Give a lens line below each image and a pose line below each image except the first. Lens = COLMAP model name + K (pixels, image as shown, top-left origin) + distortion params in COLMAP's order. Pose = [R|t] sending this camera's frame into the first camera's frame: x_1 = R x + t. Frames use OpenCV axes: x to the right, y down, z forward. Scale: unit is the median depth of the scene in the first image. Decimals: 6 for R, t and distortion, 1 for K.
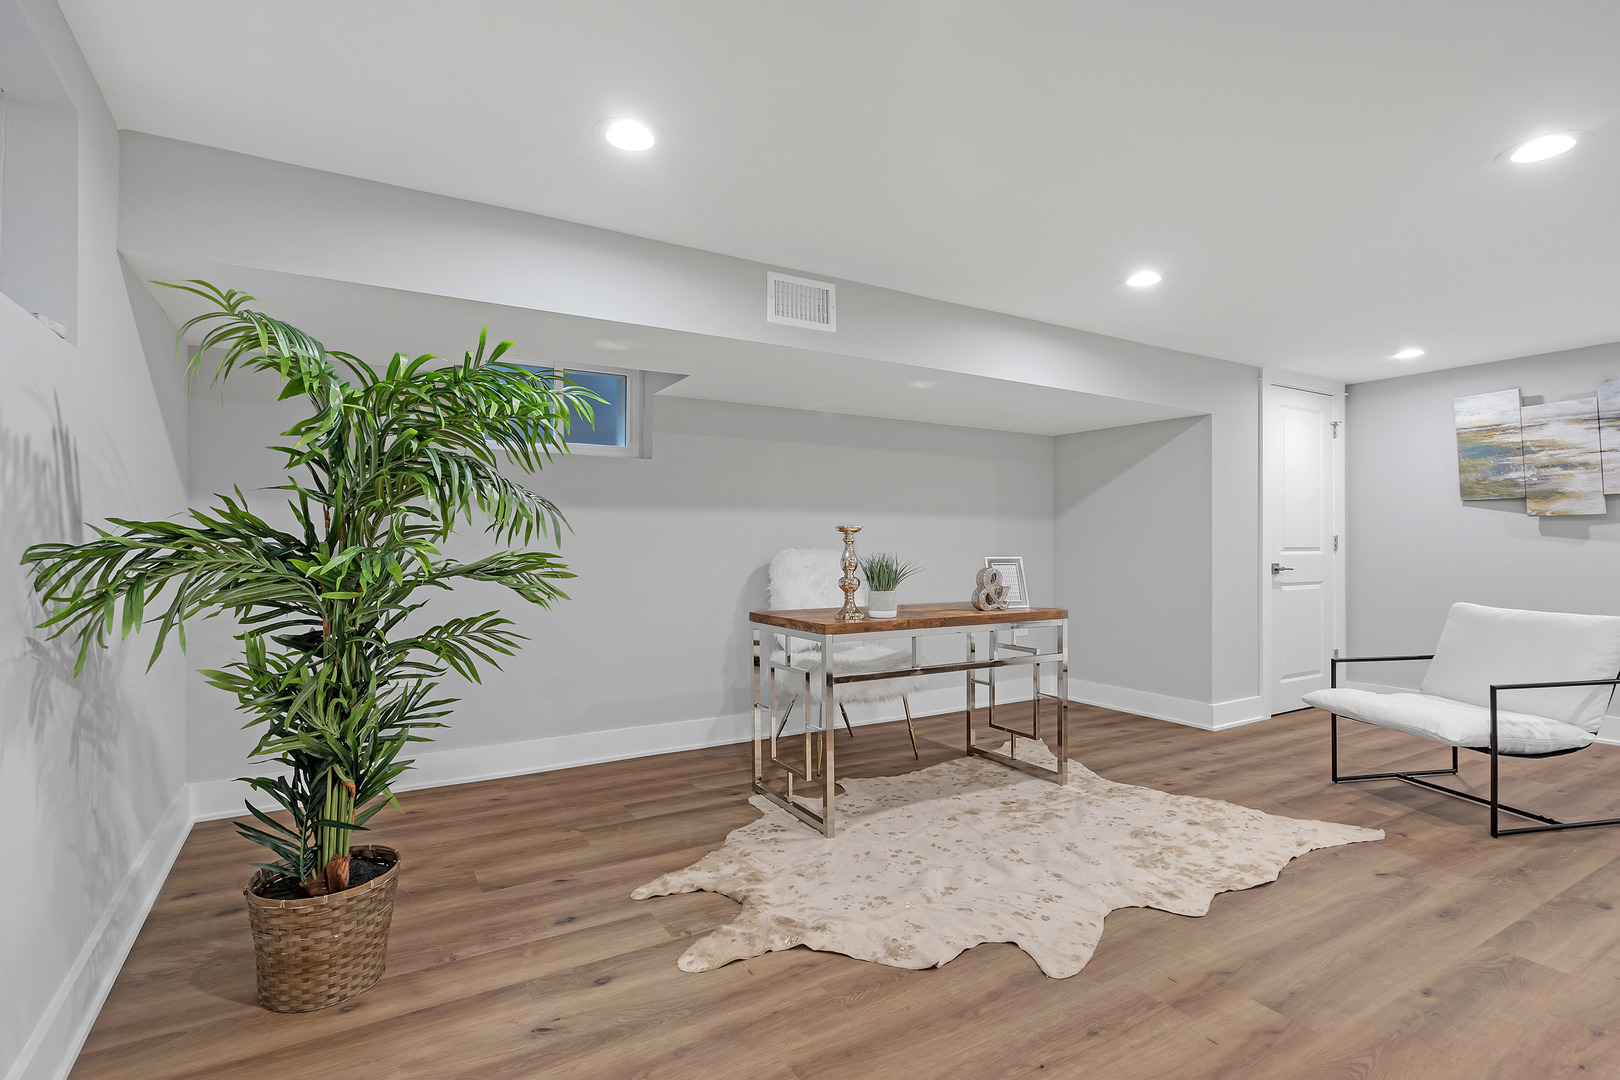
lens RADIAL K [[773.3, 0, 807.6], [0, 773.3, 545.7], [0, 0, 1]] dist [-0.006142, 0.001759]
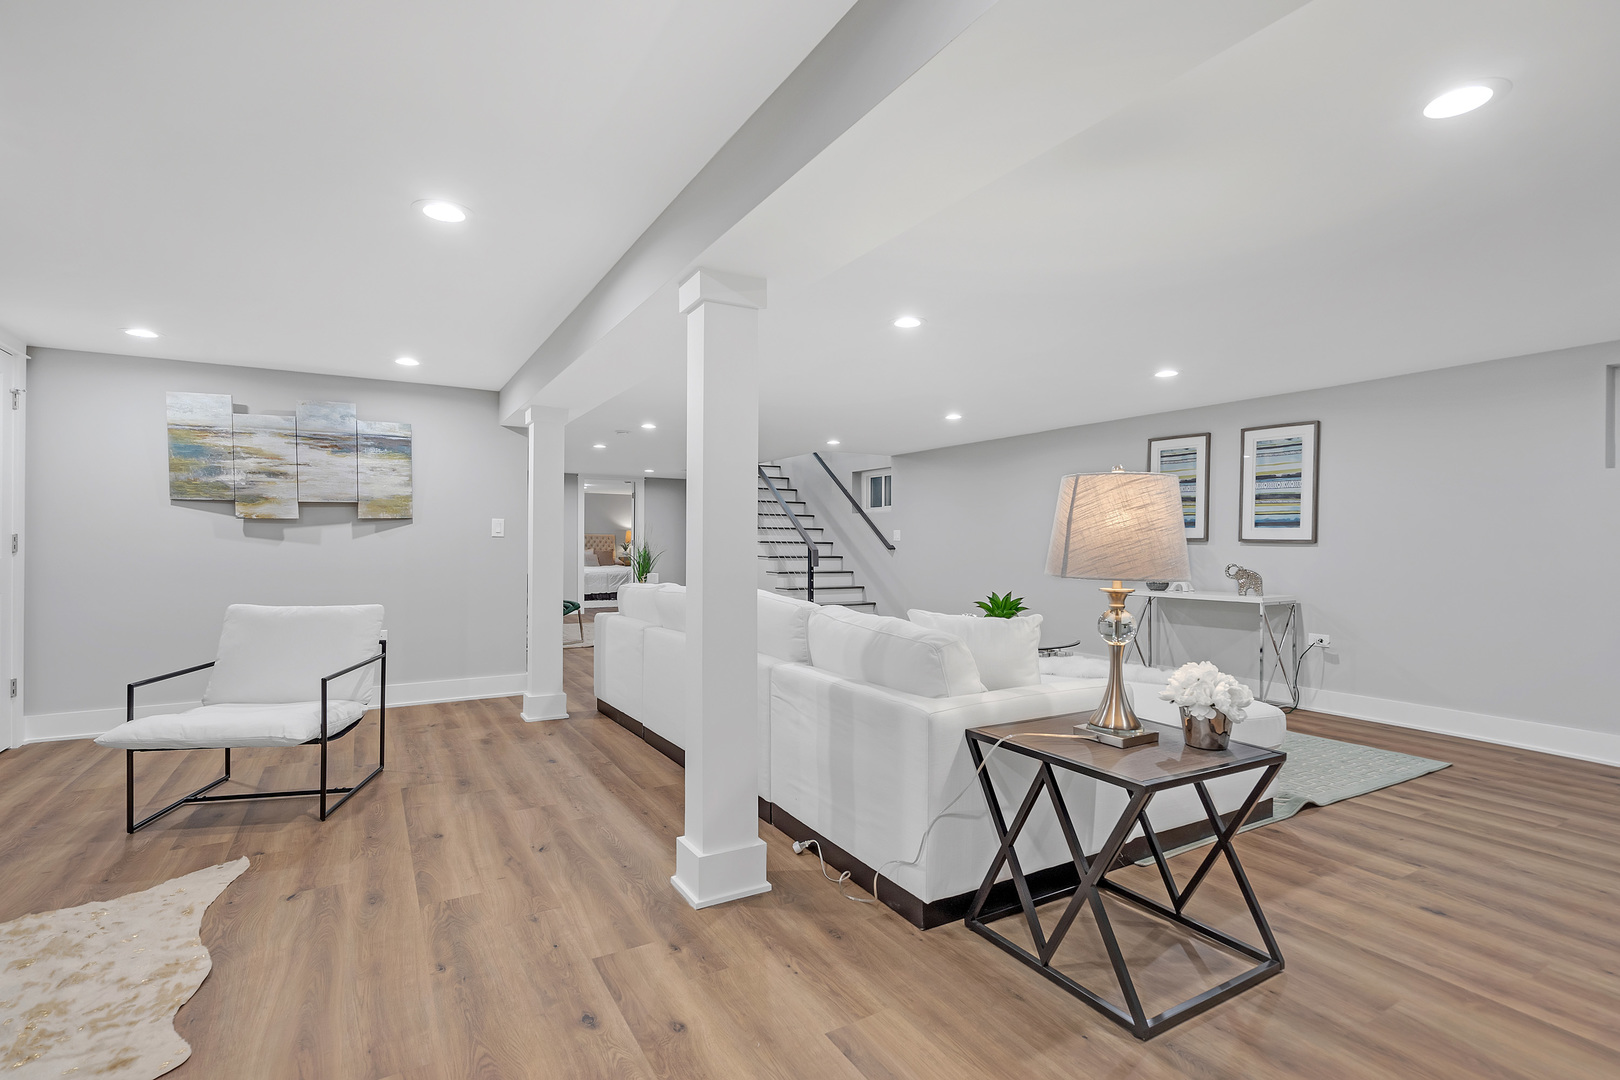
lens RADIAL K [[773.3, 0, 804.7], [0, 773.3, 543.6], [0, 0, 1]] dist [-0.006142, 0.001759]
pose [[-0.009201, -0.000003, 0.999958, -0.156228], [0.002651, 0.999996, 0.000027, -0.002000], [-0.999954, 0.002651, -0.009201, 0.298256]]
